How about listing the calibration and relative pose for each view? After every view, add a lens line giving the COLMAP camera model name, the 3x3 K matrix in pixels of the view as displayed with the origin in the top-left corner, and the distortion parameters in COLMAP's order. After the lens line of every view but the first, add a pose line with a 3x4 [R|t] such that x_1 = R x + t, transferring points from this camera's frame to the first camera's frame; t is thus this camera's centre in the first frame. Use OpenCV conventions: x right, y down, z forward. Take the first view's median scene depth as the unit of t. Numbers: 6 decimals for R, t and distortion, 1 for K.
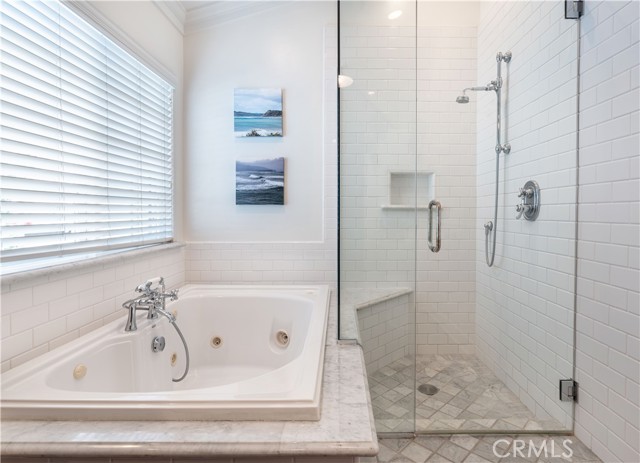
lens RADIAL K [[372.7, 0, 320.2], [0, 372.7, 217.5], [0, 0, 1]] dist [0.000261, 0.001057]
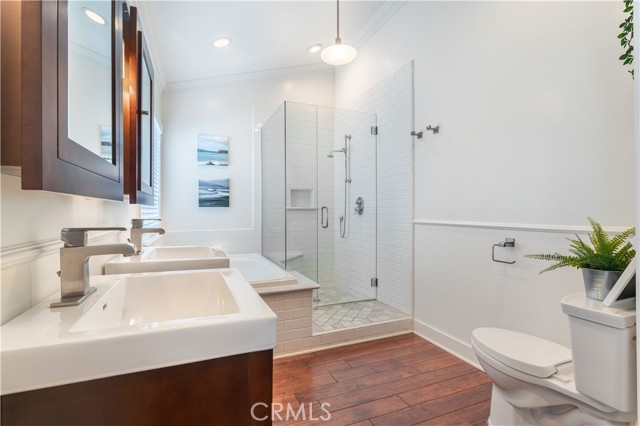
lens RADIAL K [[307.0, 0, 320.0], [0, 307.0, 213.0], [0, 0, 1]] dist [0.000034, 0.000000]
pose [[0.925322, -0.008093, 0.379096, -0.245800], [0.010487, 0.999936, -0.004250, 0.002414], [-0.379038, 0.007908, 0.925347, -0.422641]]
